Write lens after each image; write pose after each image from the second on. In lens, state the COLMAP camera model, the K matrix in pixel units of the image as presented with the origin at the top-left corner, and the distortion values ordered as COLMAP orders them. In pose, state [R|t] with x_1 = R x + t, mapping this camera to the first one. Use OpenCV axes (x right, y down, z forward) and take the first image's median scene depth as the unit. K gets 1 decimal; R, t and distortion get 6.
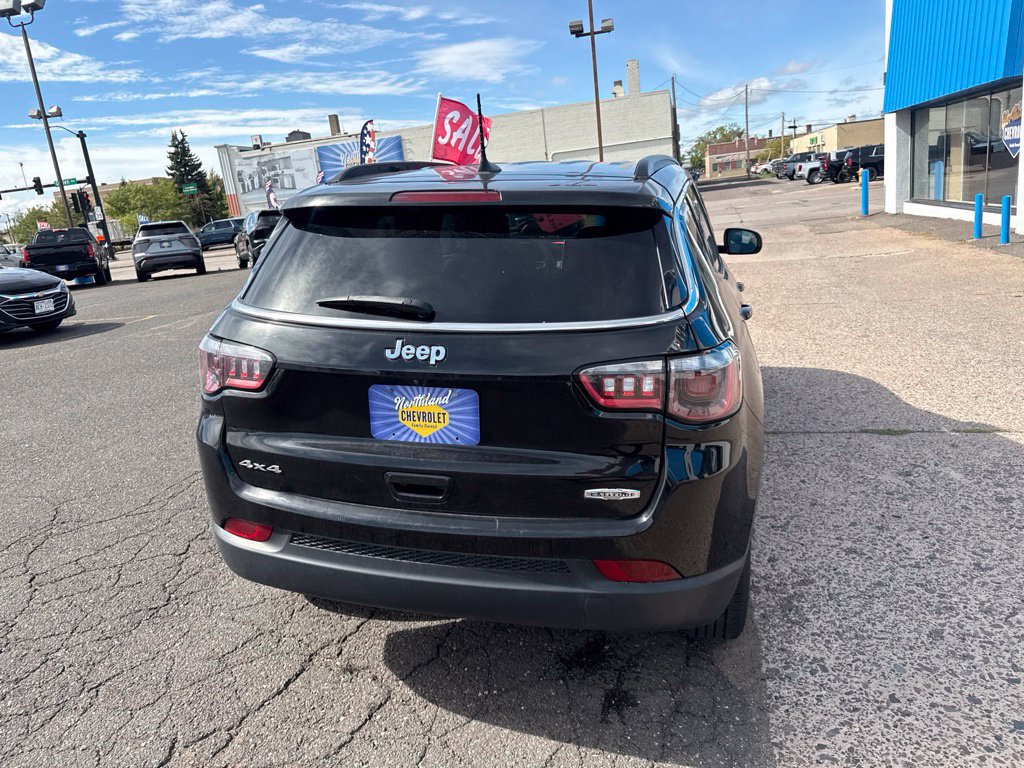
lens RADIAL K [[720.7, 0, 518.6], [0, 720.7, 378.8], [0, 0, 1]] dist [0.019336, -0.023390]
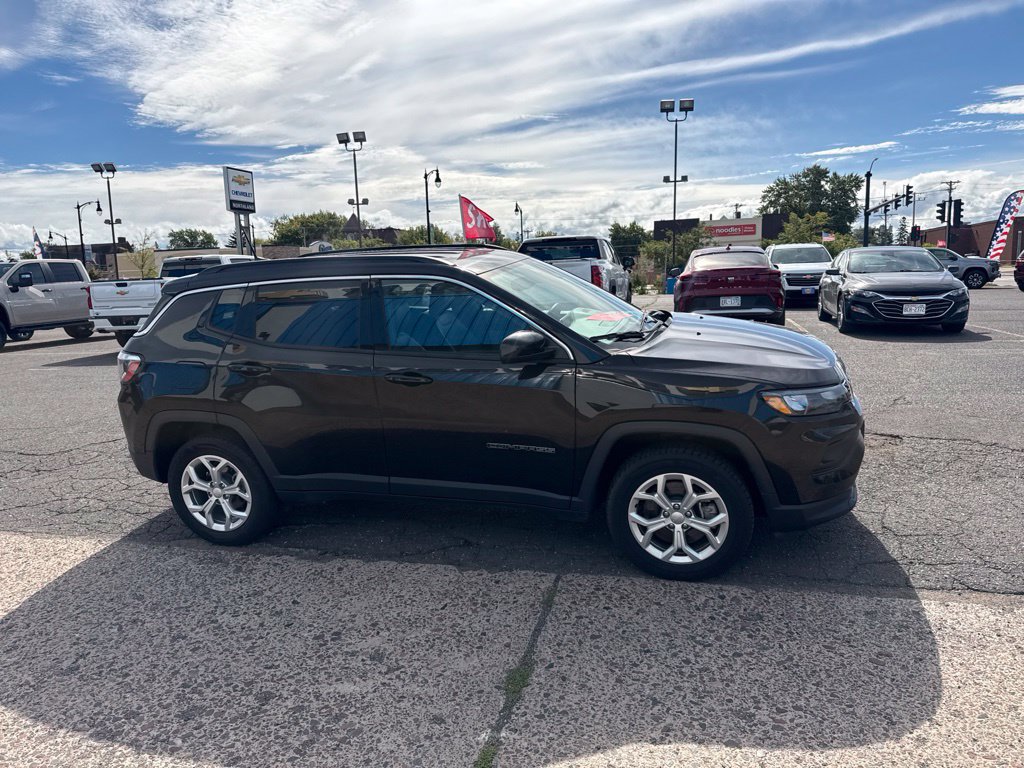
lens RADIAL K [[719.4, 0, 515.3], [0, 719.4, 383.3], [0, 0, 1]] dist [0.030939, -0.037319]
pose [[-0.028779, 0.255258, -0.966445, 0.468630], [-0.210736, 0.943565, 0.255490, -0.150515], [0.977119, 0.211017, 0.026637, 0.404847]]
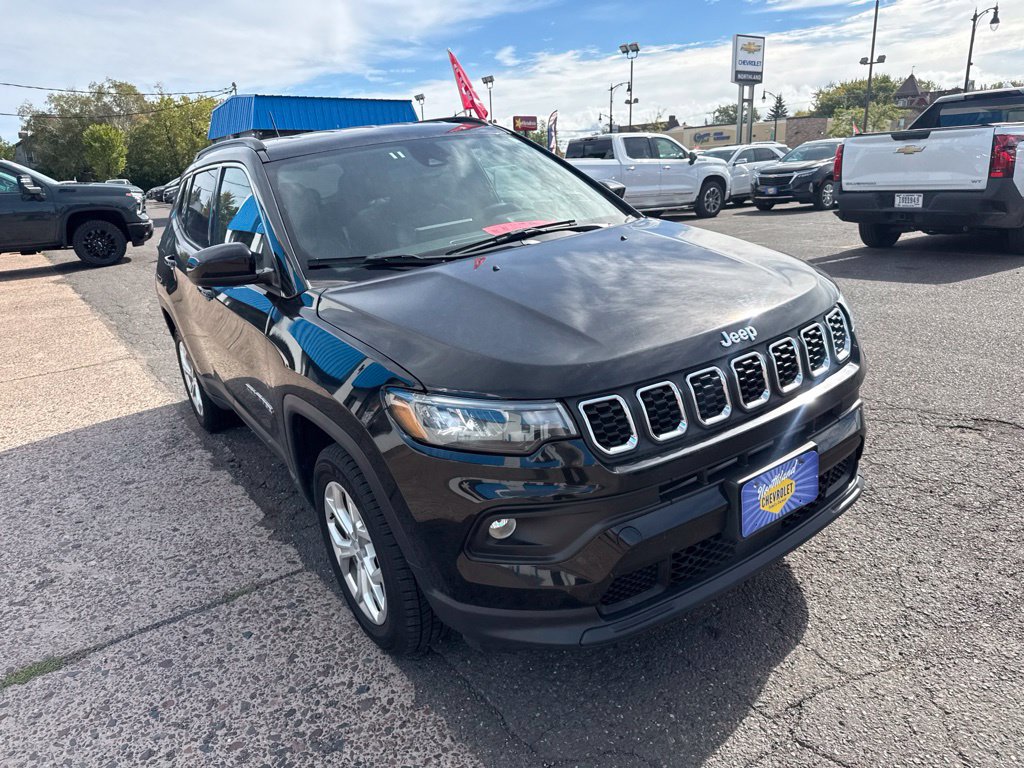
lens RADIAL K [[720.7, 0, 518.6], [0, 720.7, 378.8], [0, 0, 1]] dist [0.019336, -0.023390]
pose [[-0.662731, 0.330798, -0.671834, 0.244906], [-0.077783, 0.861885, 0.501104, -0.182183], [0.744807, 0.384354, -0.545468, 0.649687]]
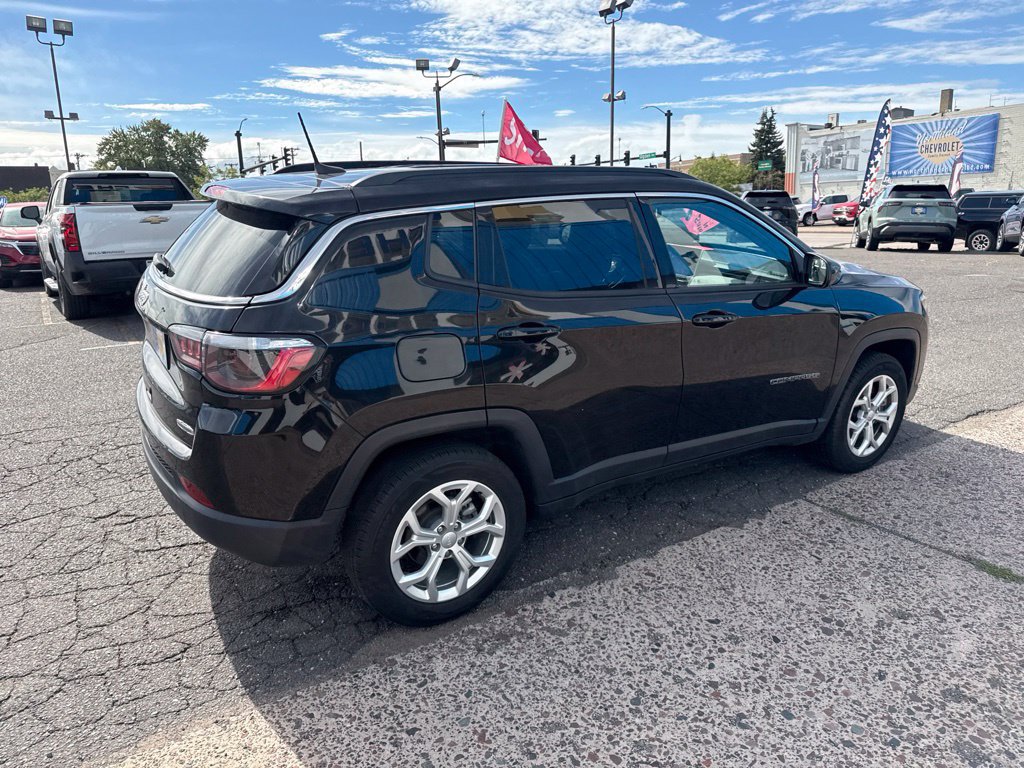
lens RADIAL K [[720.7, 0, 518.6], [0, 720.7, 378.8], [0, 0, 1]] dist [0.019336, -0.023390]
pose [[0.730102, 0.235205, -0.641584, 0.252631], [-0.216952, 0.970105, 0.108757, -0.035843], [0.647984, 0.059789, 0.759303, 0.070115]]
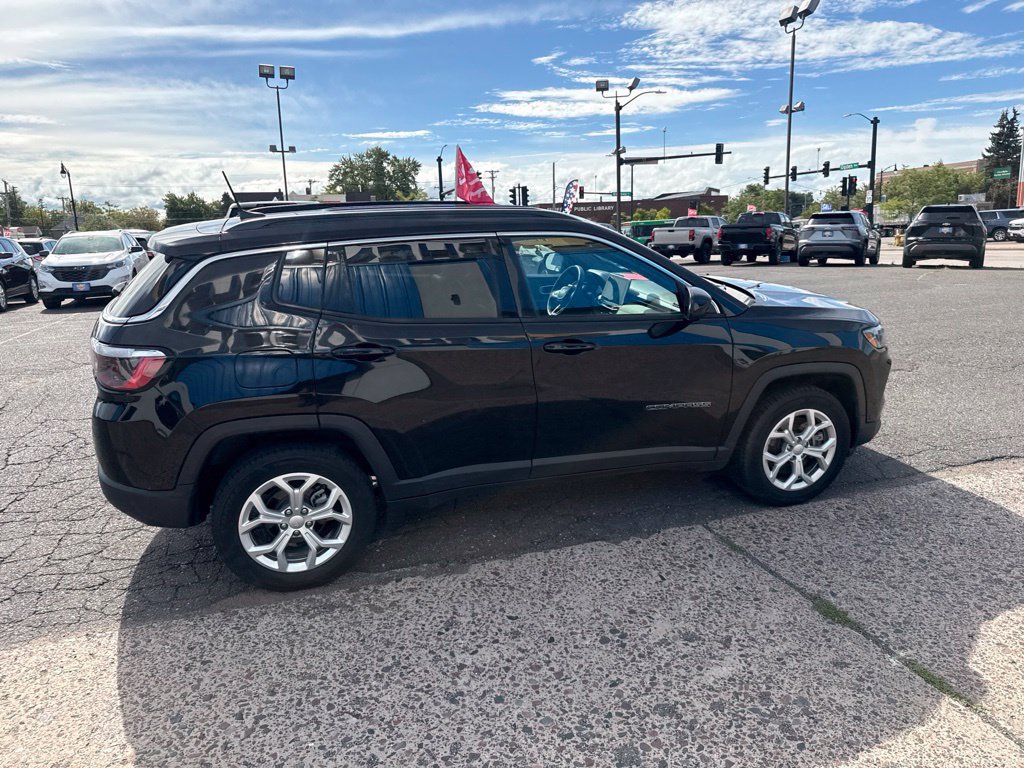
lens RADIAL K [[718.9, 0, 517.4], [0, 718.9, 384.6], [0, 0, 1]] dist [0.025048, -0.028988]
pose [[0.524220, 0.257974, -0.811568, 0.373731], [-0.231622, 0.960276, 0.155631, -0.074871], [0.819479, 0.106392, 0.563148, 0.151821]]
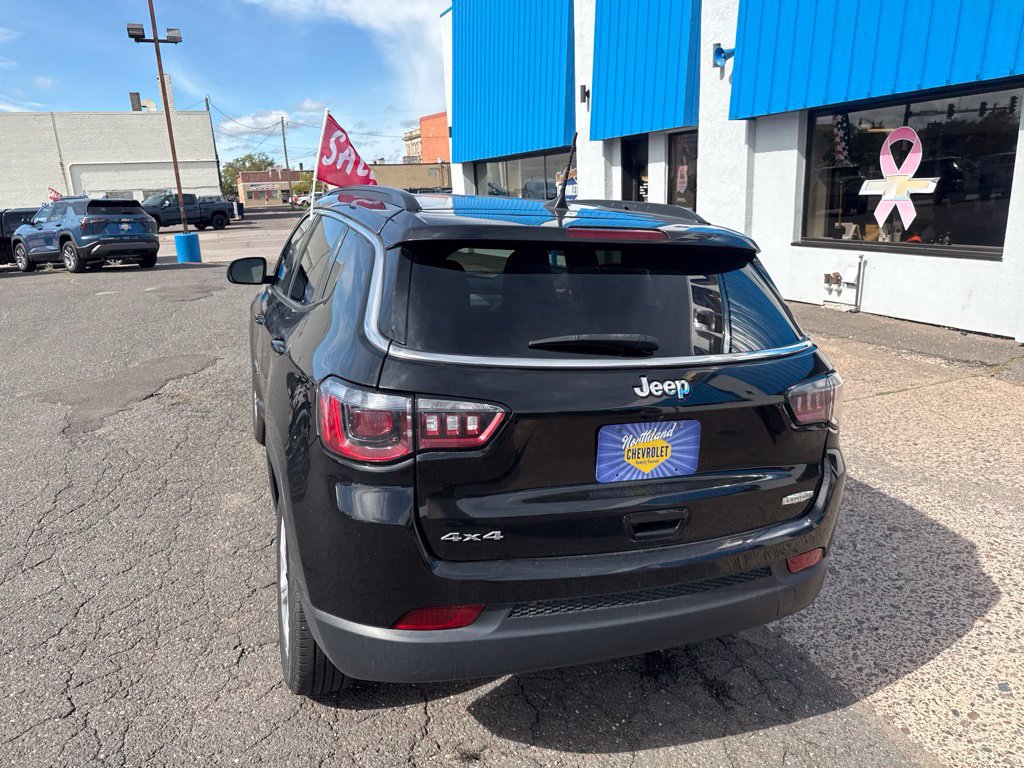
lens RADIAL K [[720.7, 0, 518.6], [0, 720.7, 378.8], [0, 0, 1]] dist [0.019336, -0.023390]
pose [[0.818282, -0.069087, 0.570650, -0.160000], [0.091577, 0.995740, -0.010765, -0.010431], [-0.567475, 0.061067, 0.821123, 0.051947]]
